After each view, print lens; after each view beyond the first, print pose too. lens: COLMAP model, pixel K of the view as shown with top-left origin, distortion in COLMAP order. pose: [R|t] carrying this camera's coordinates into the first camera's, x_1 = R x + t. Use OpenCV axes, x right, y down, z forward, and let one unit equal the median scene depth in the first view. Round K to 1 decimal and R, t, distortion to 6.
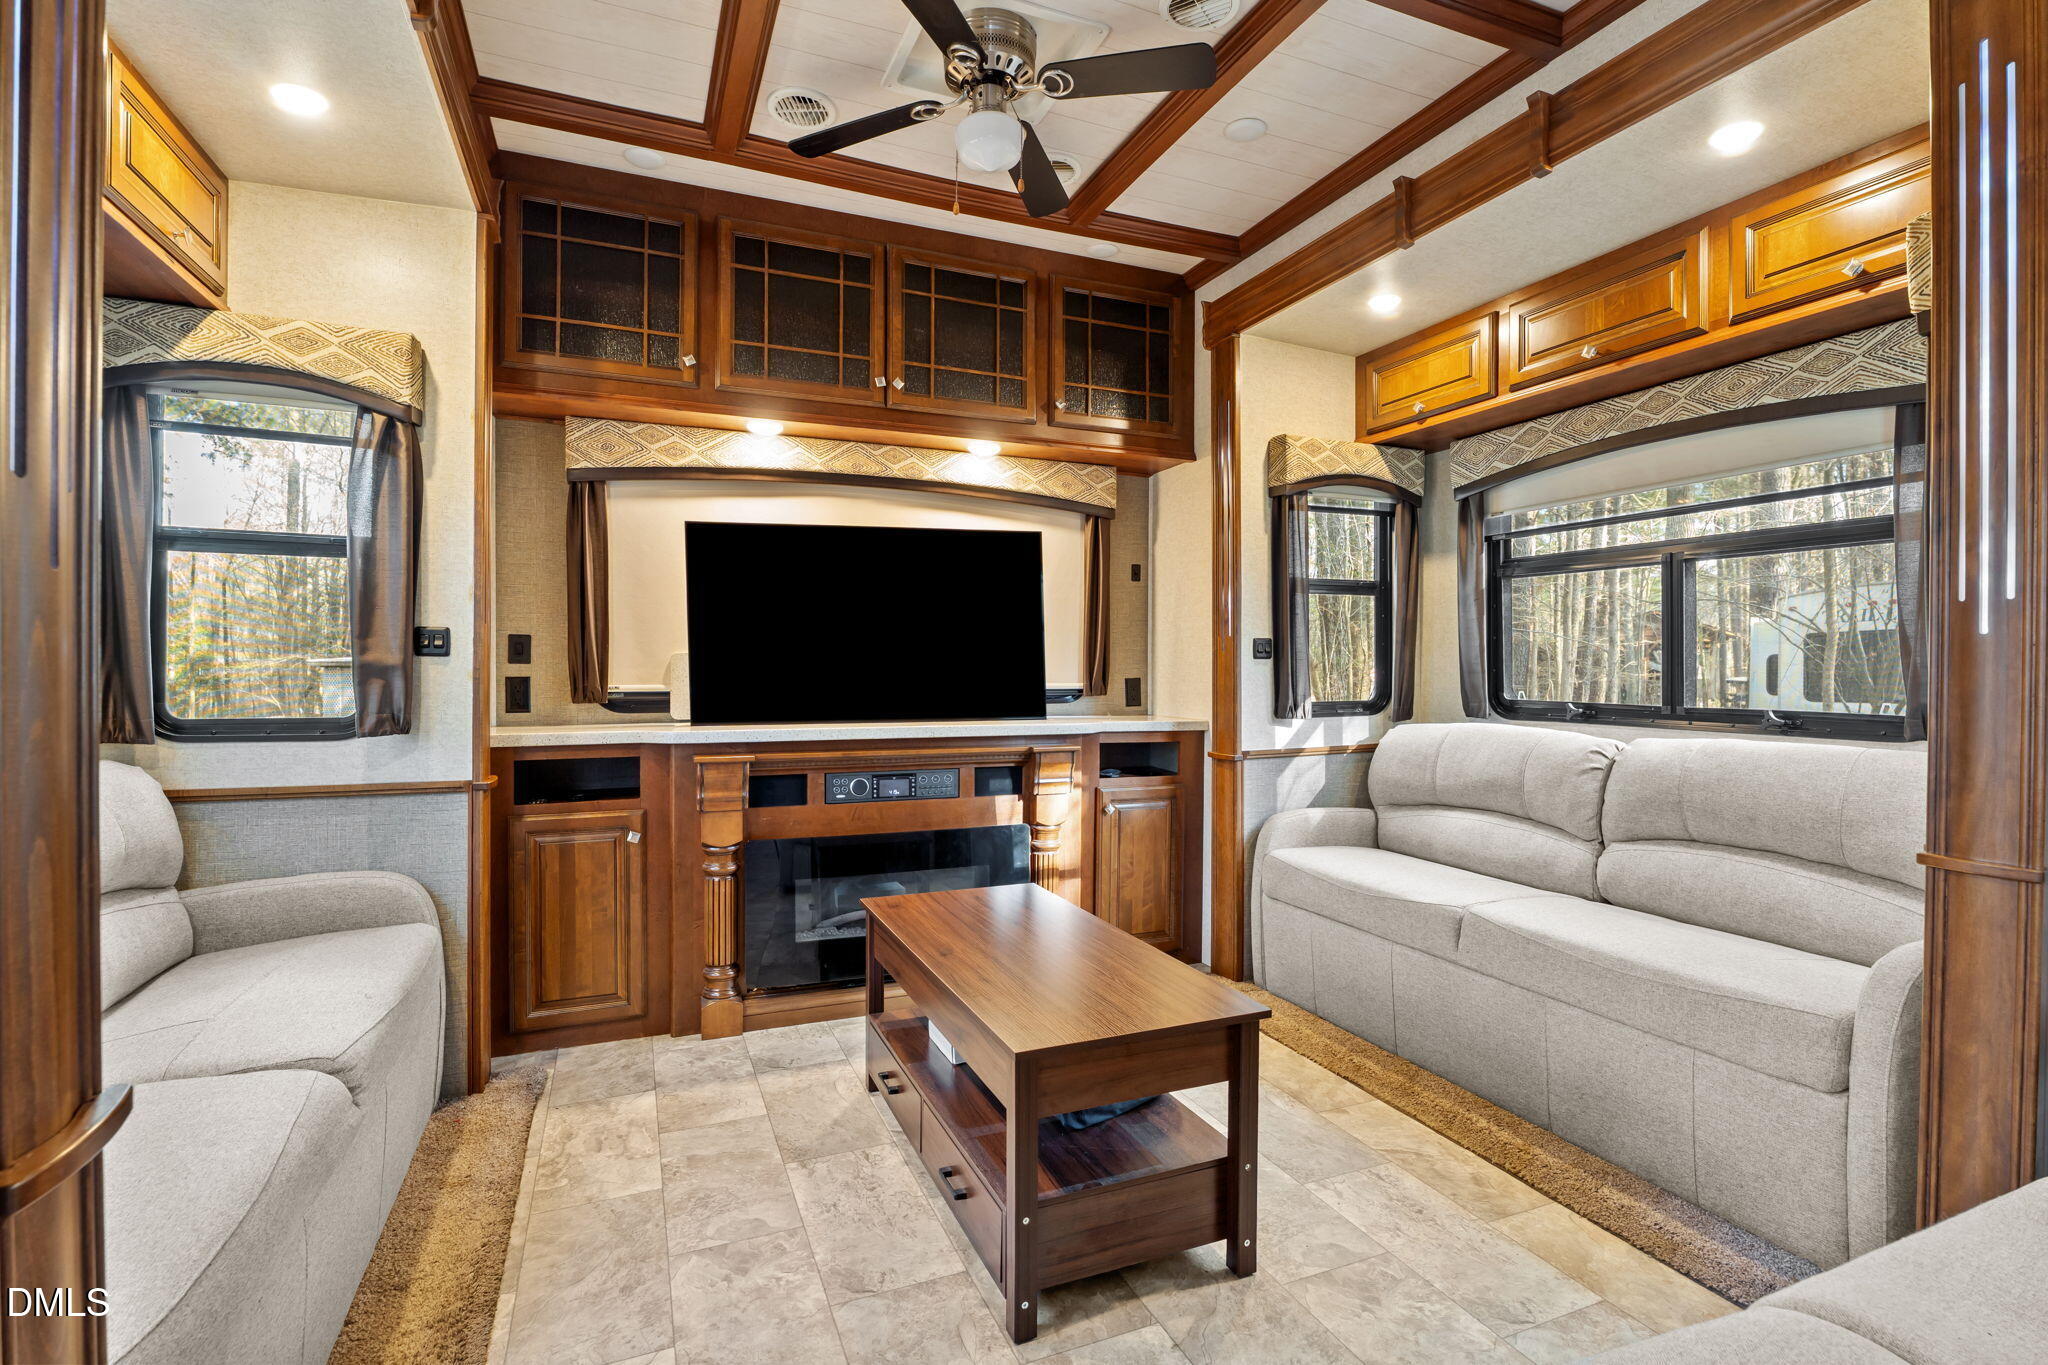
lens RADIAL K [[996.1, 0, 1016.7], [0, 996.1, 675.3], [0, 0, 1]] dist [-0.000295, -0.000645]
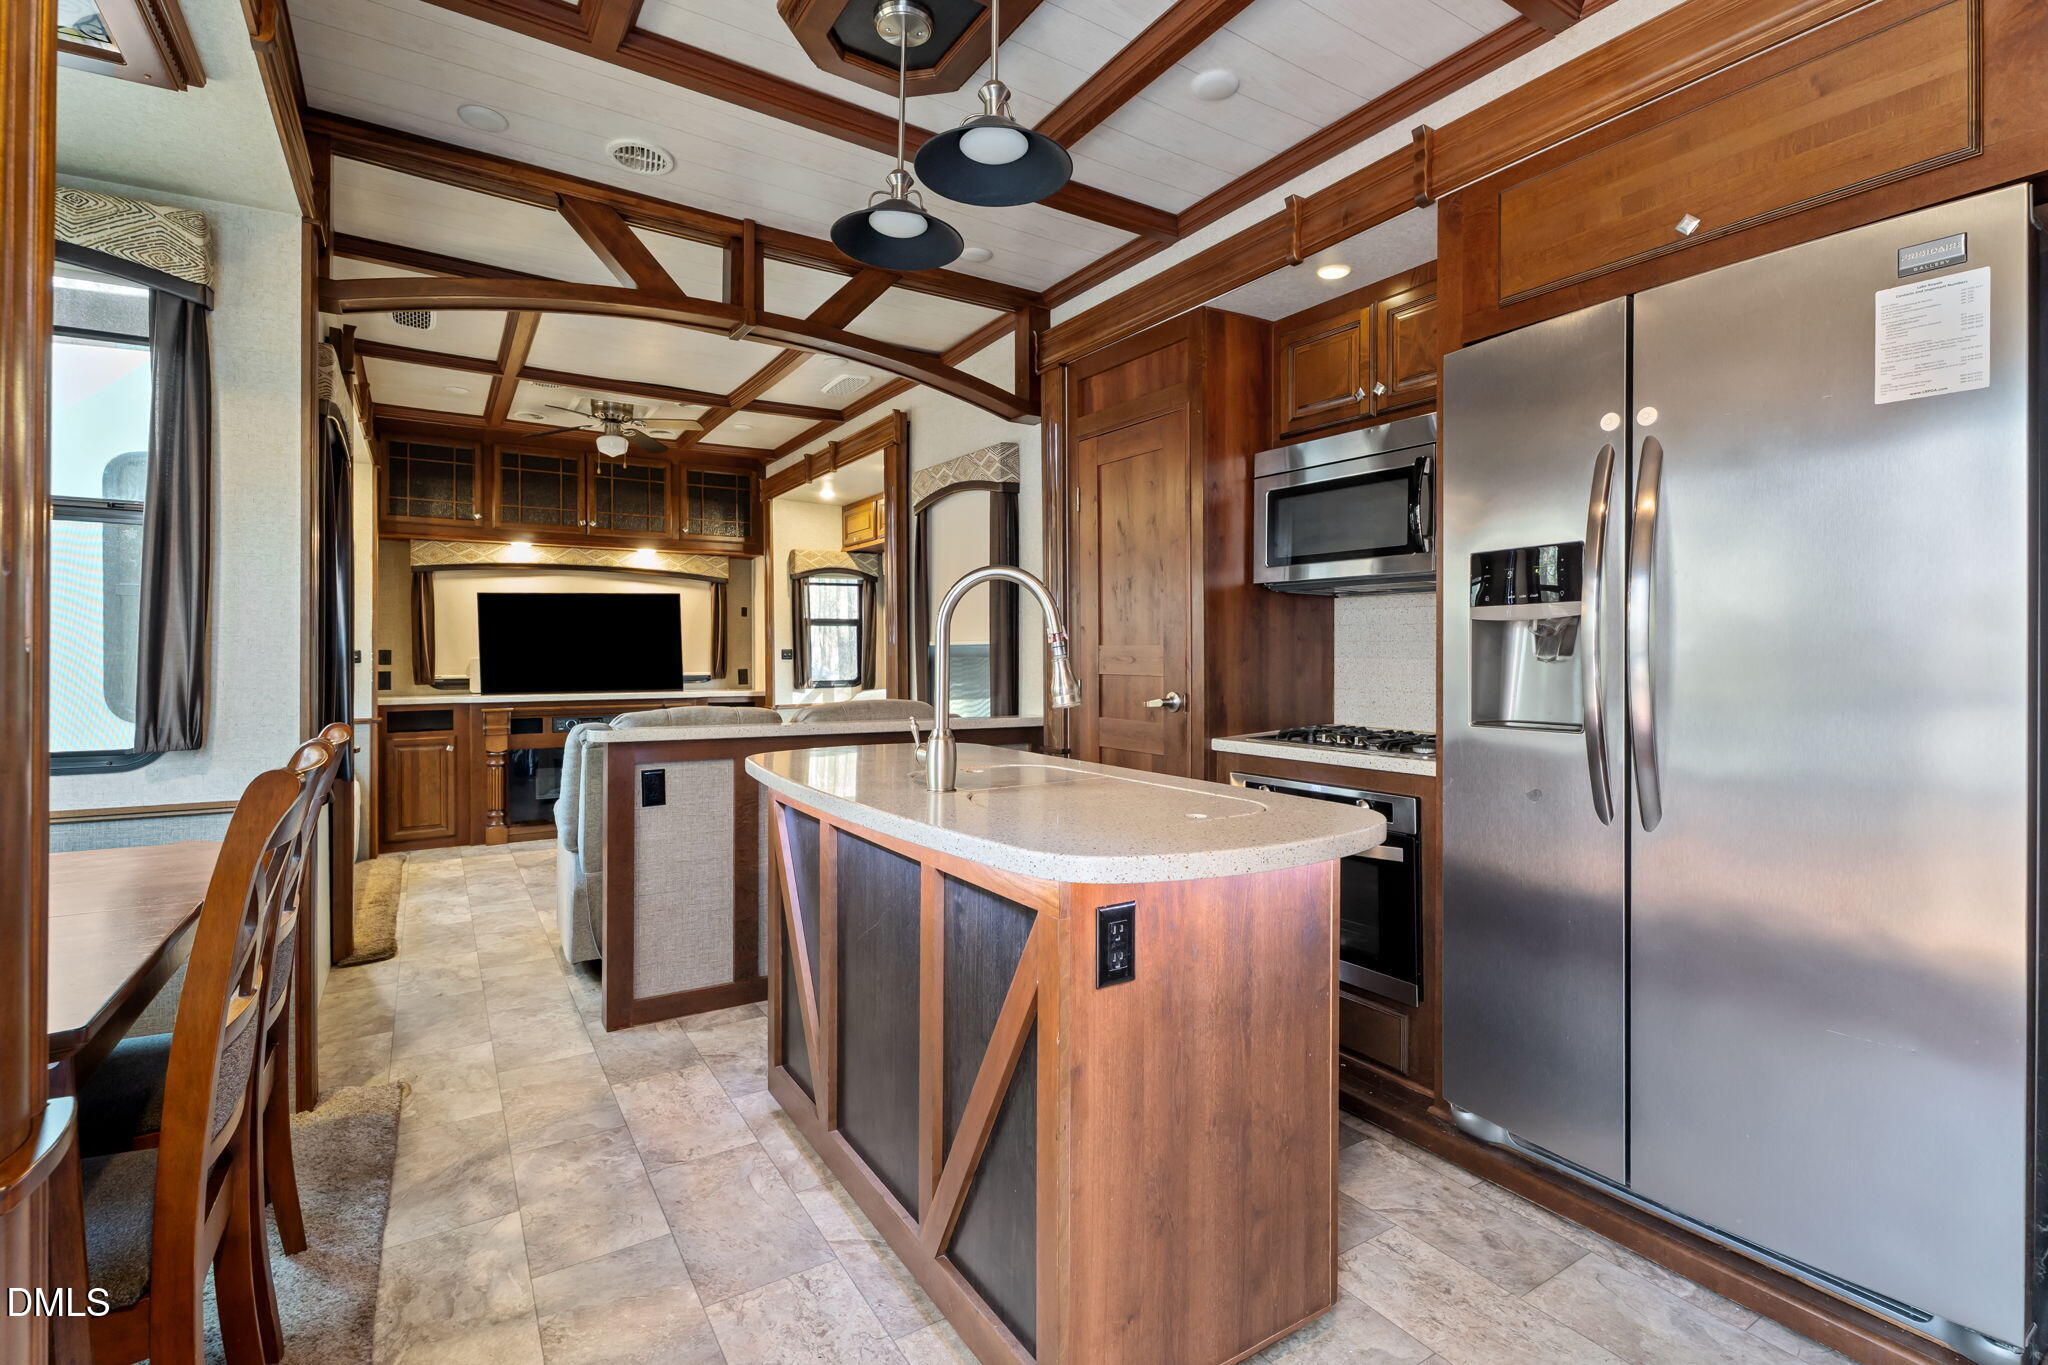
lens RADIAL K [[926.5, 0, 1038.3], [0, 926.5, 667.2], [0, 0, 1]] dist [-0.027736, 0.000144]
pose [[0.982942, -0.008534, 0.183716, 0.410810], [0.008013, 0.999961, 0.003578, -0.002923], [-0.183739, -0.002045, 0.982973, -0.958138]]
